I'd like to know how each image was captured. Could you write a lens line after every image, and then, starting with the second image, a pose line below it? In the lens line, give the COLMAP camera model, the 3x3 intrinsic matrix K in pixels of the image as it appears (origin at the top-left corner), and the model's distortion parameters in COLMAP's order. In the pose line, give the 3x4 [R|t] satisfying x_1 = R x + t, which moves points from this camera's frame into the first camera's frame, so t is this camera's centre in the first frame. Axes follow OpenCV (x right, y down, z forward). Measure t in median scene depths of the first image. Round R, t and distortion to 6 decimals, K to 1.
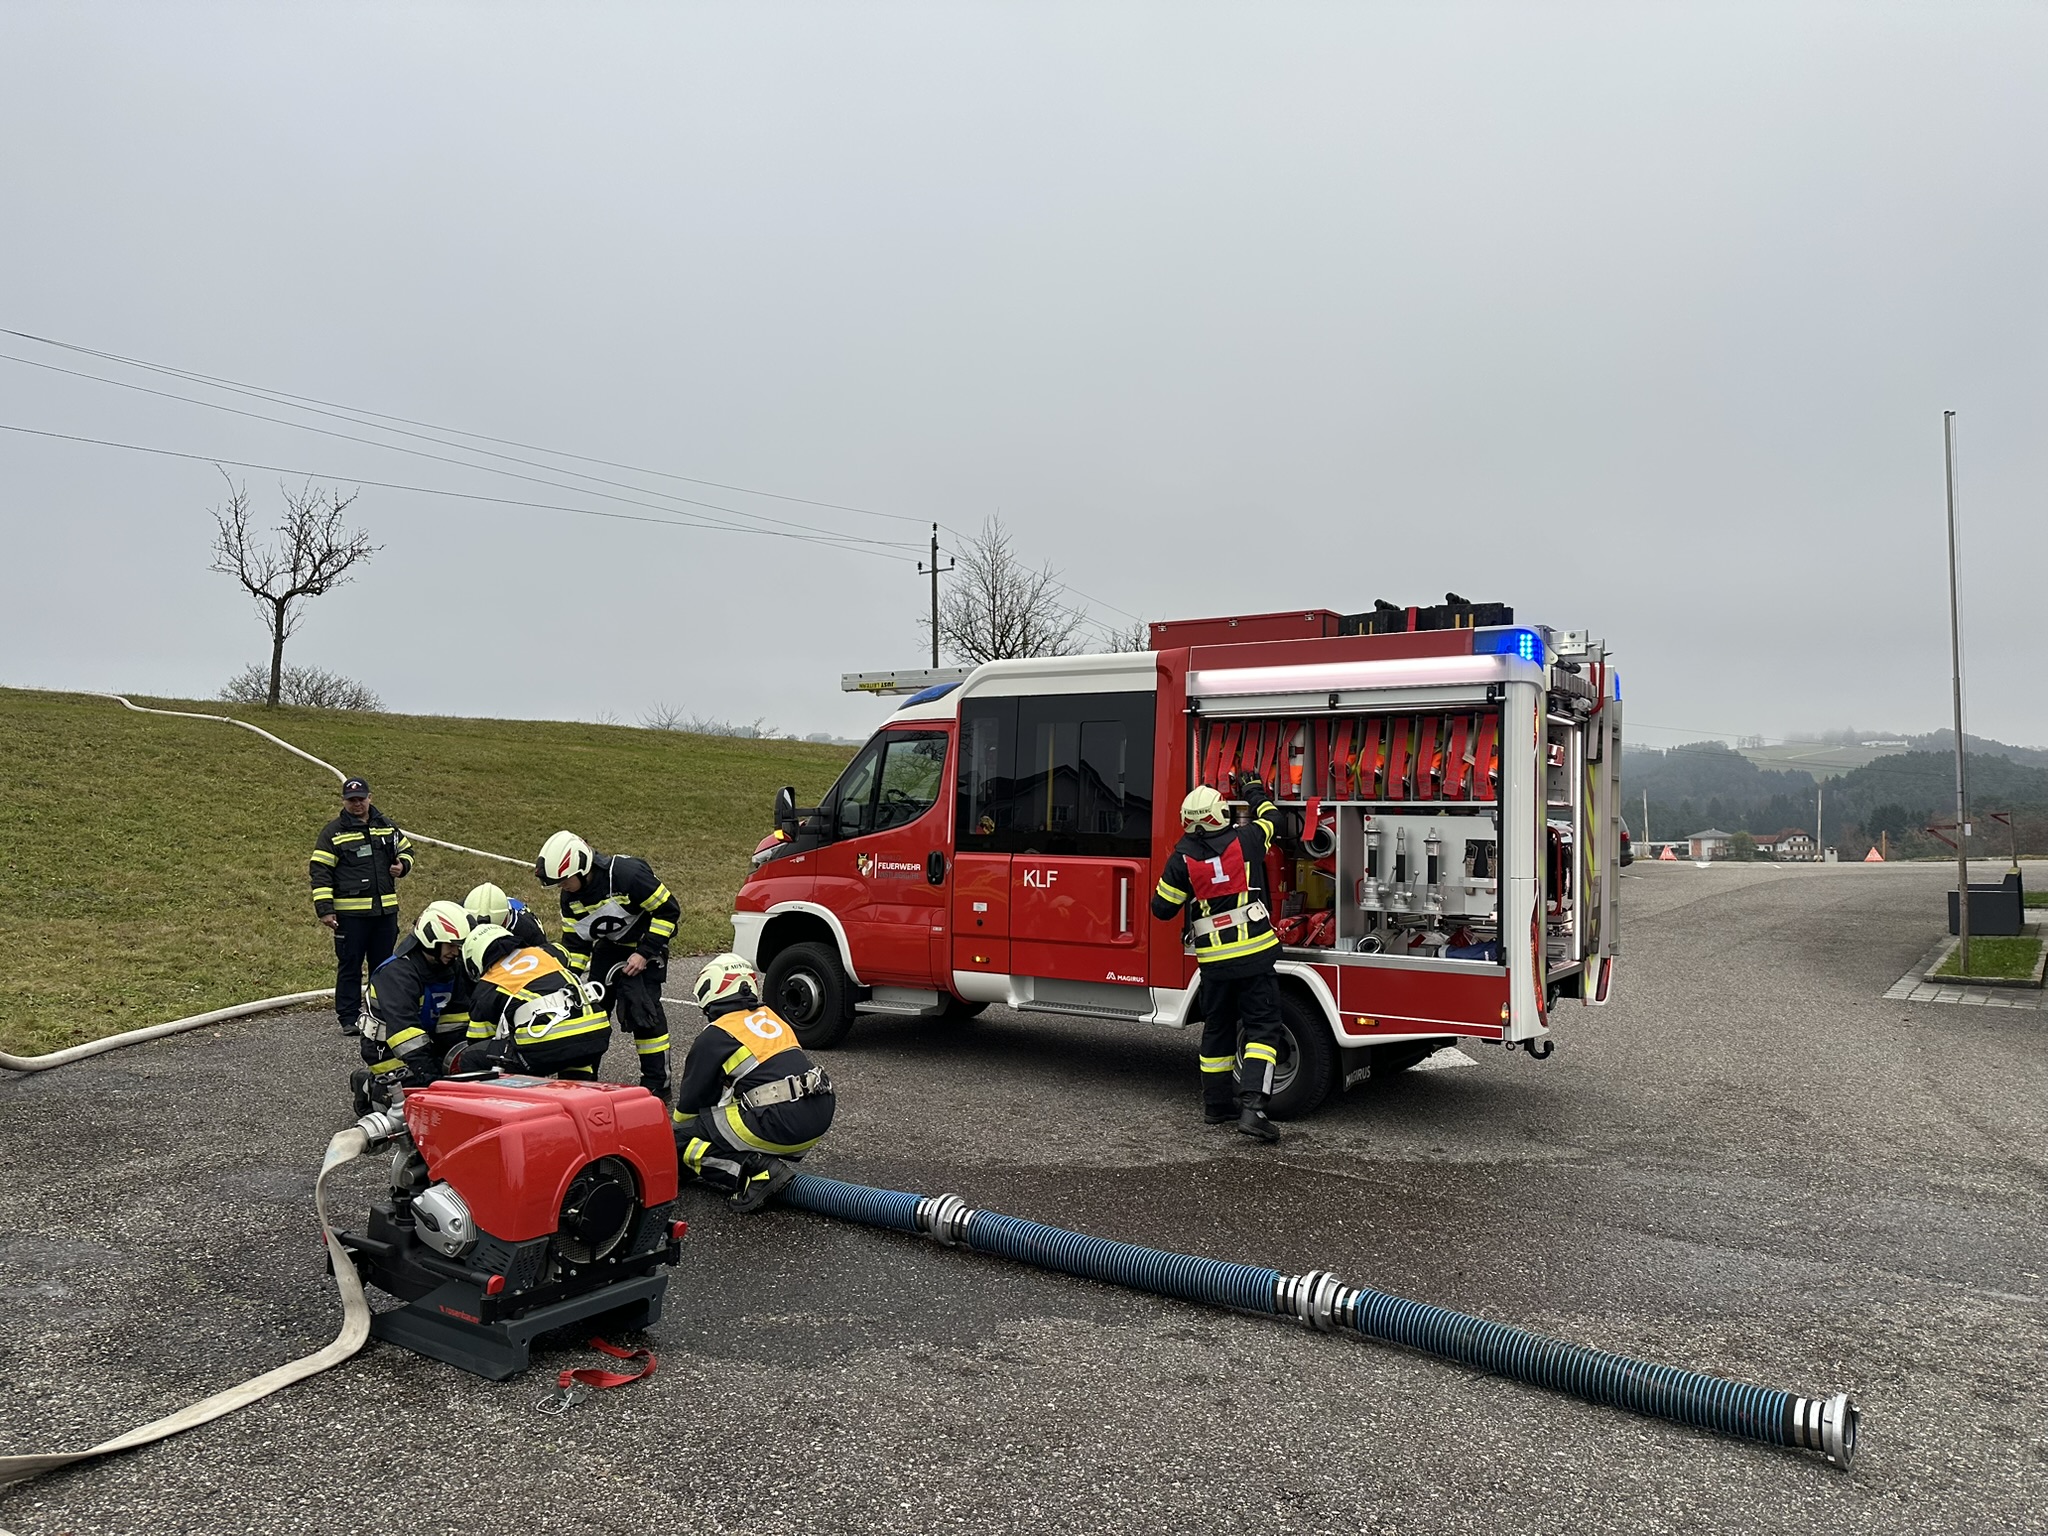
lens RADIAL K [[1395.9, 0, 1015.8], [0, 1395.9, 776.0], [0, 0, 1]] dist [0.058482, -0.068388]
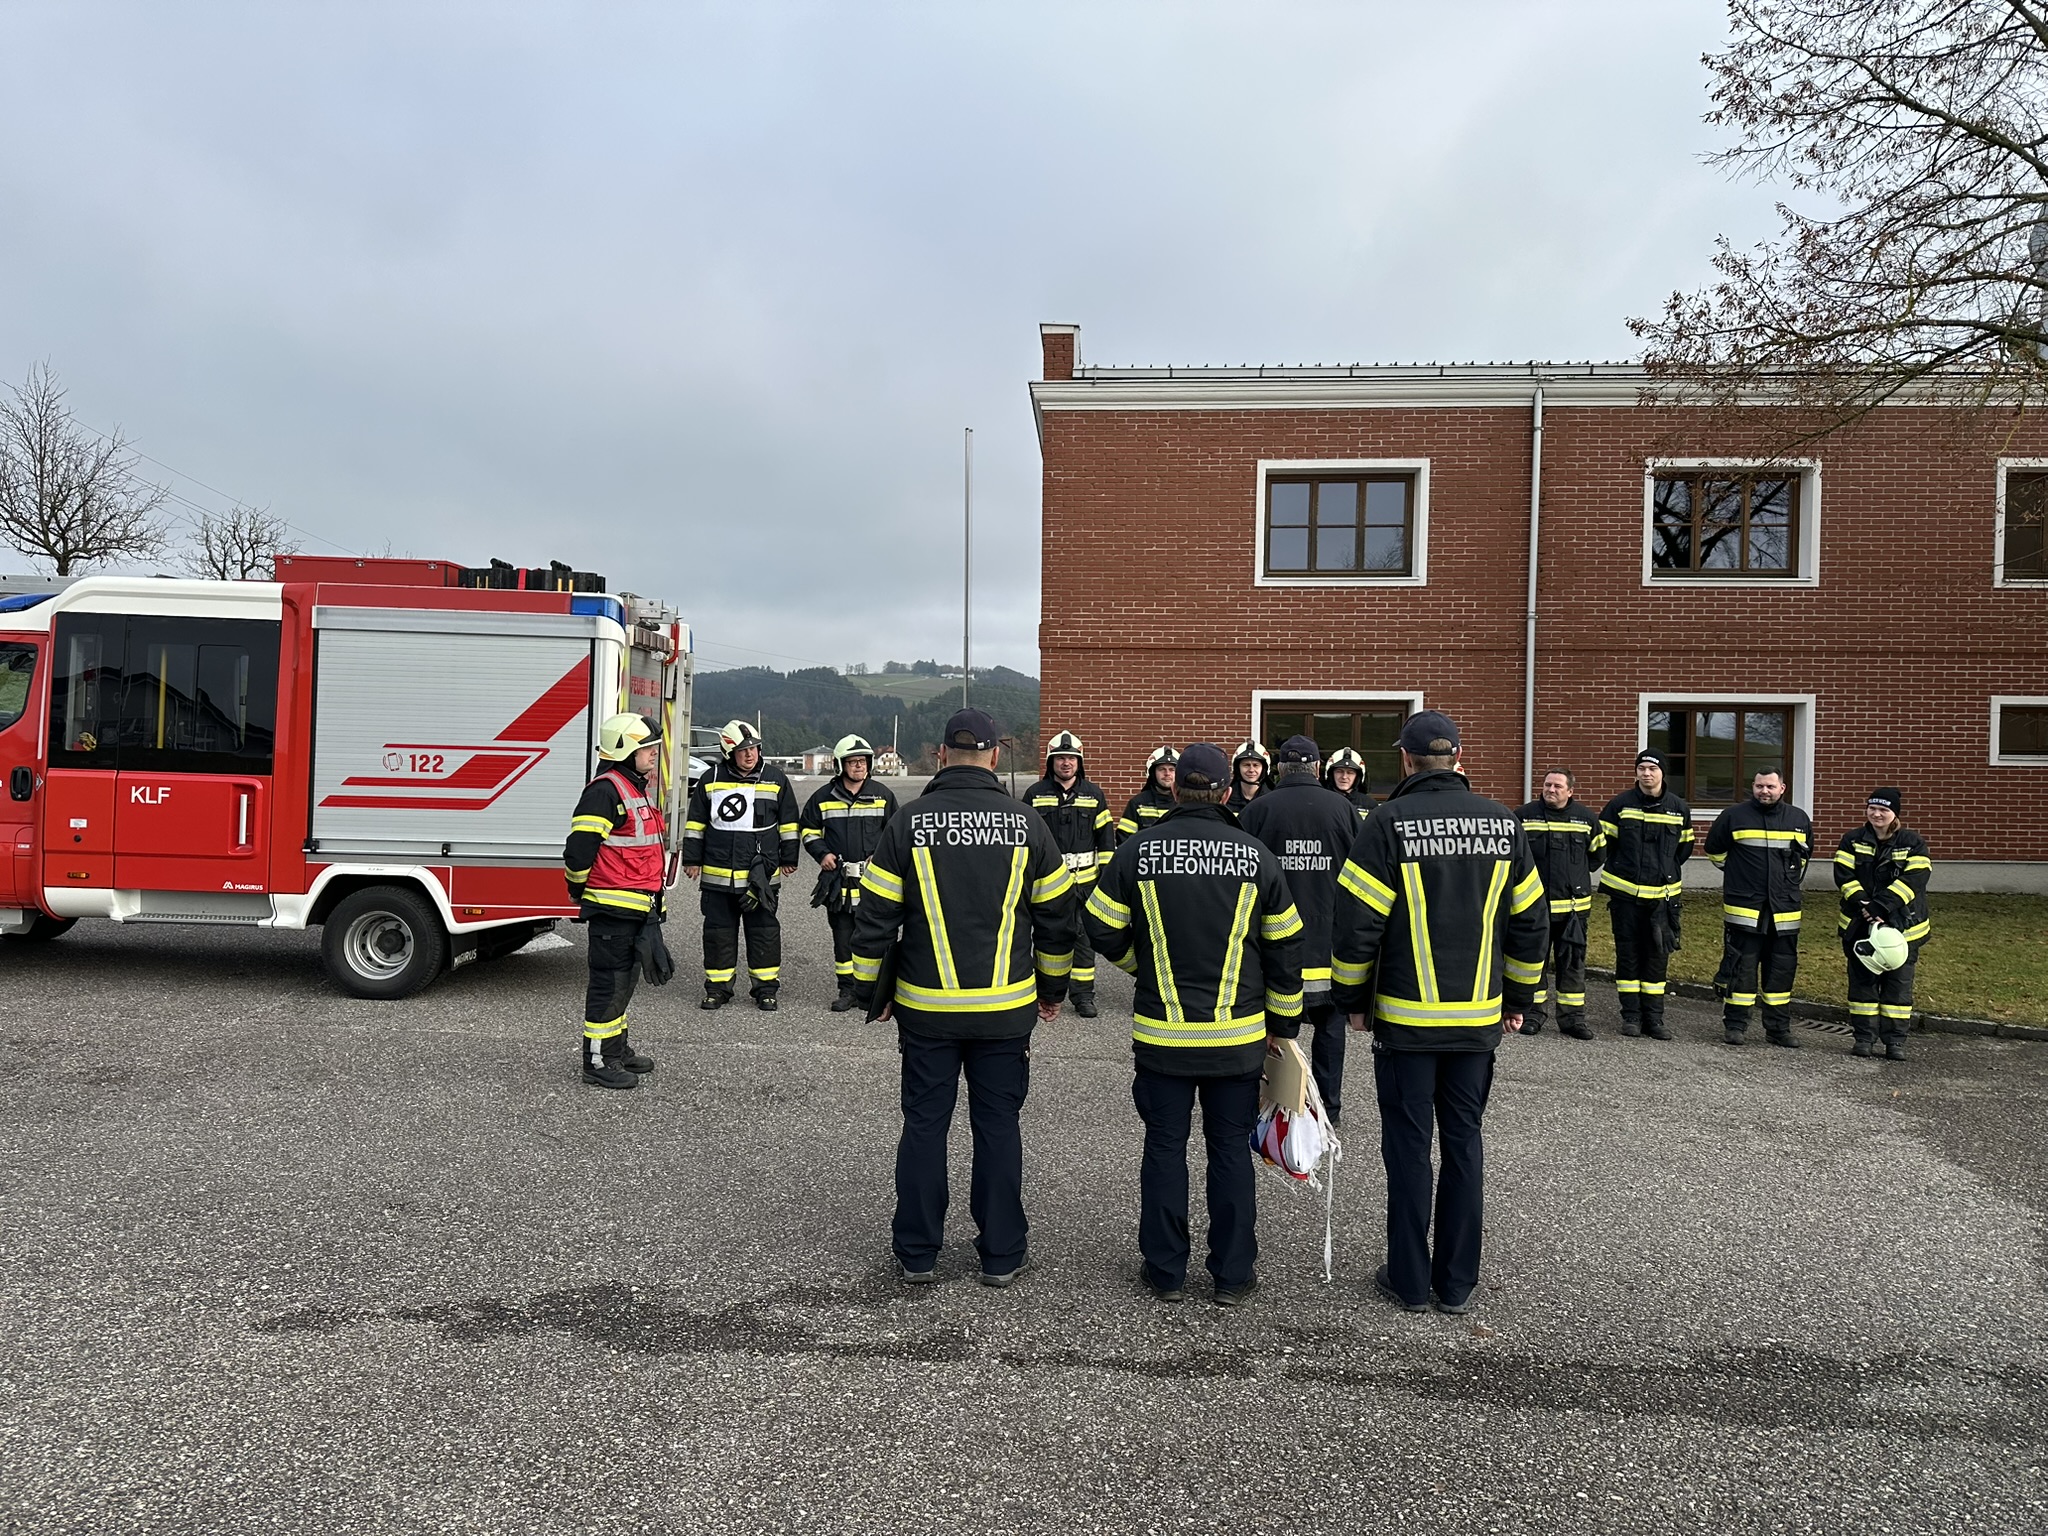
lens RADIAL K [[1395.9, 0, 1015.8], [0, 1395.9, 776.0], [0, 0, 1]] dist [0.058482, -0.068388]
pose [[0.827781, 0.004397, 0.561034, -0.042600], [-0.038386, 0.998070, 0.048814, -0.017297], [-0.559737, -0.061944, 0.826352, -0.239856]]
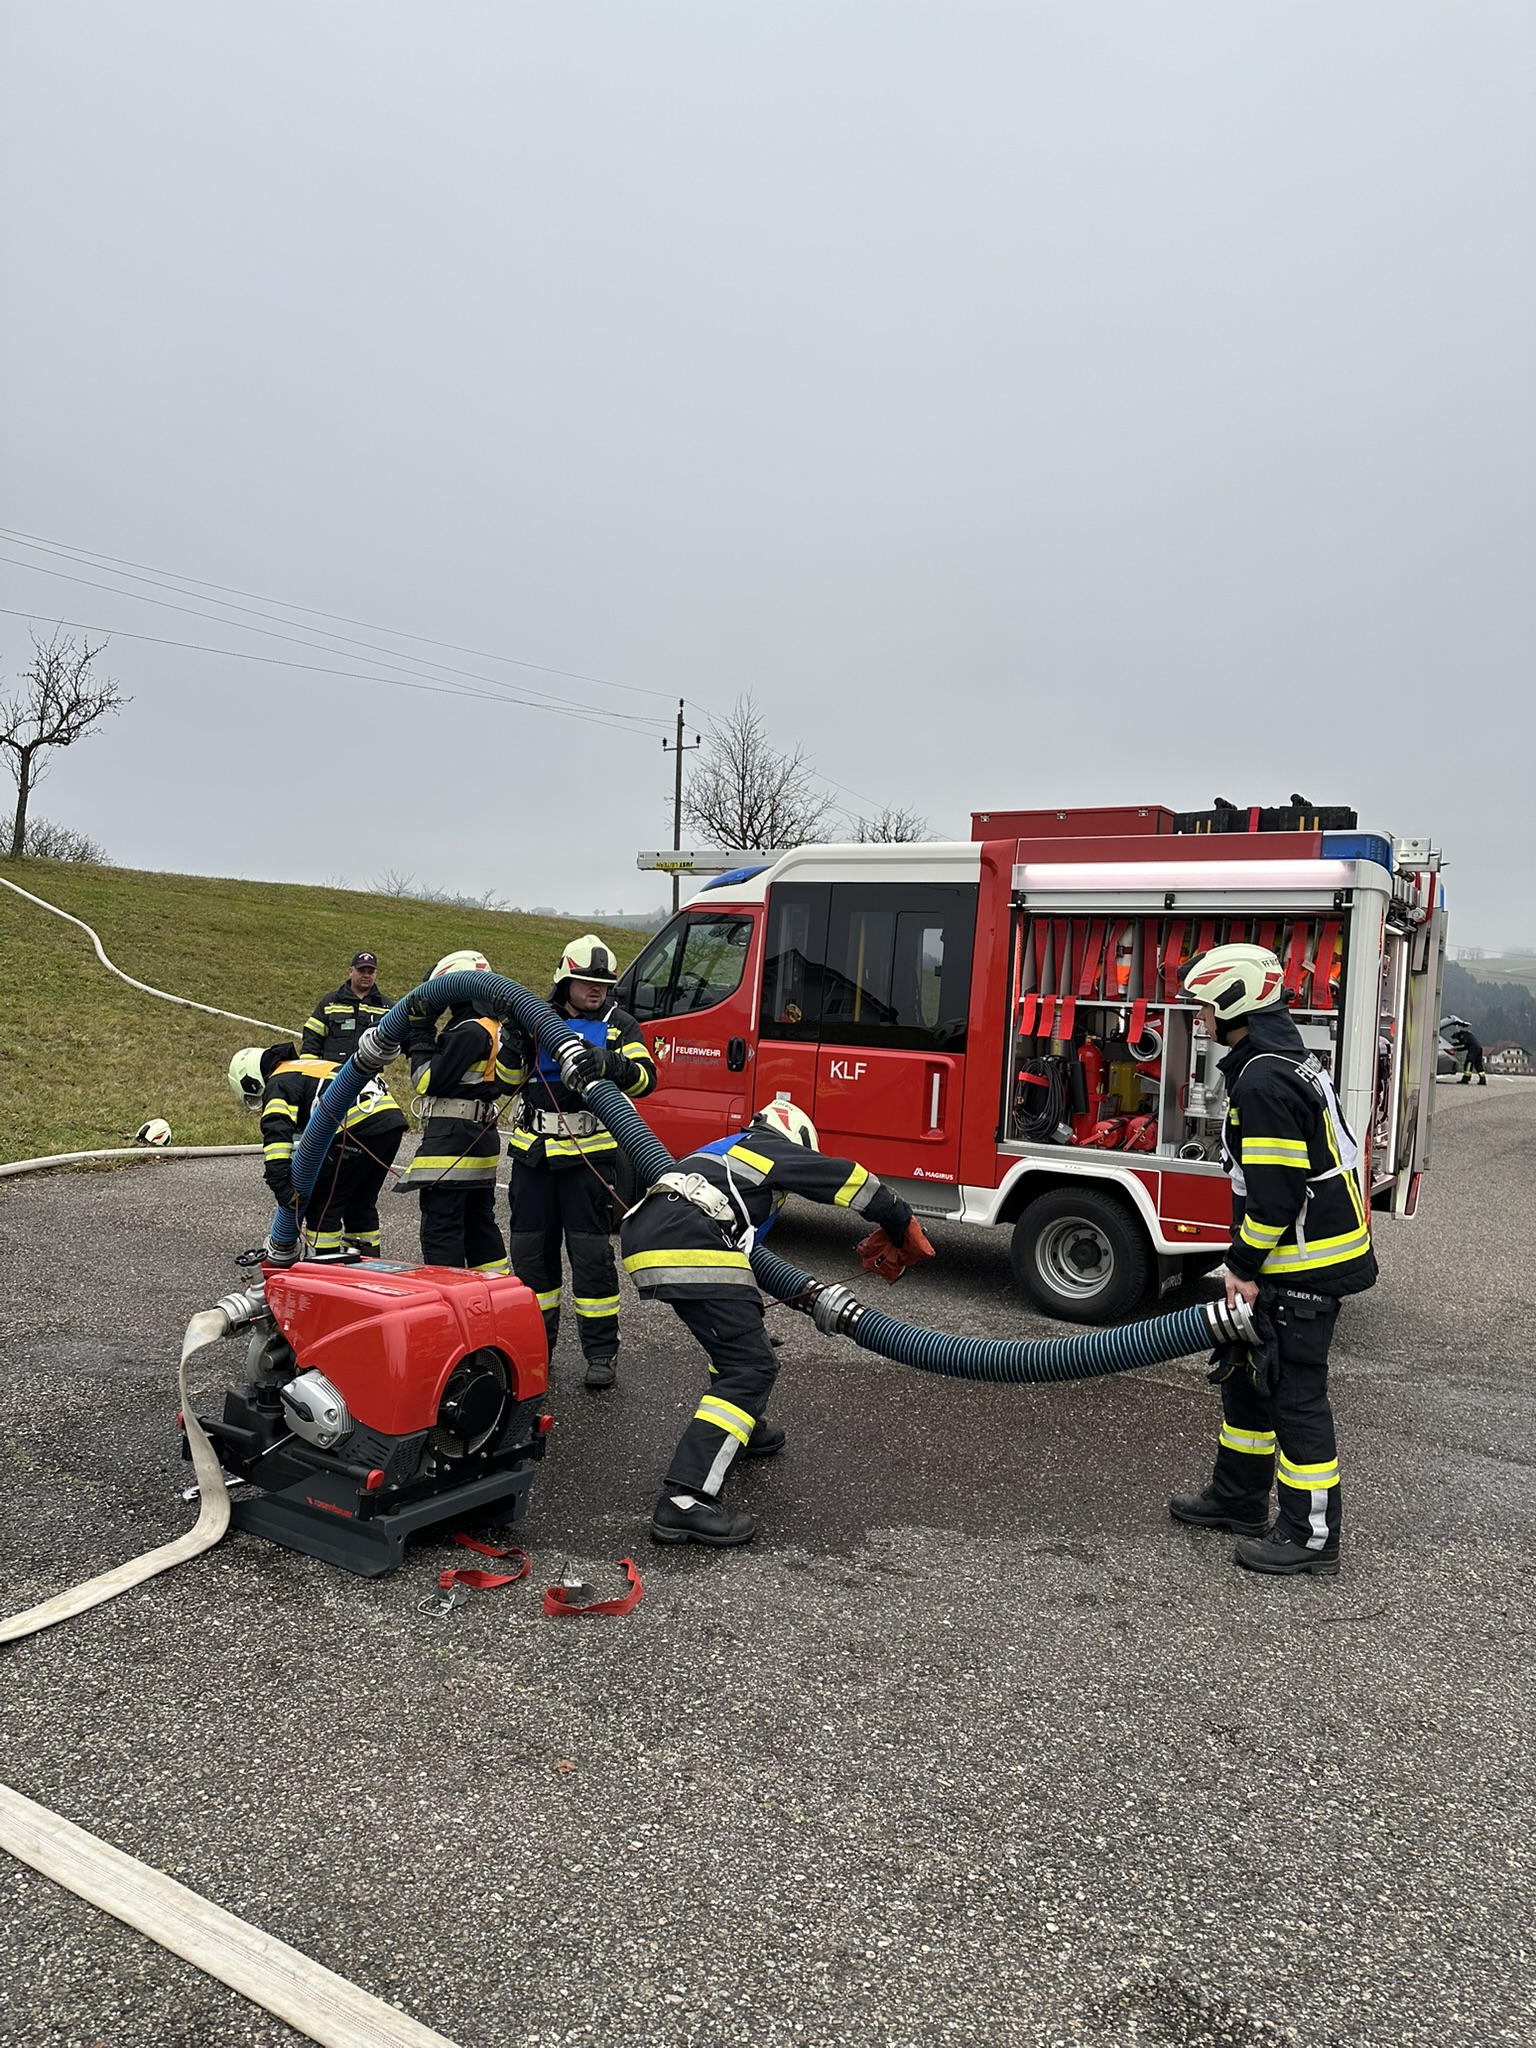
lens RADIAL K [[1395.9, 0, 768.0], [0, 1395.9, 1024.0], [0, 0, 1]] dist [0.058482, -0.068388]
pose [[0.999018, 0.040142, 0.018738, -0.063690], [-0.040963, 0.998112, 0.045762, -0.001435], [-0.016865, -0.046485, 0.998777, 0.026408]]
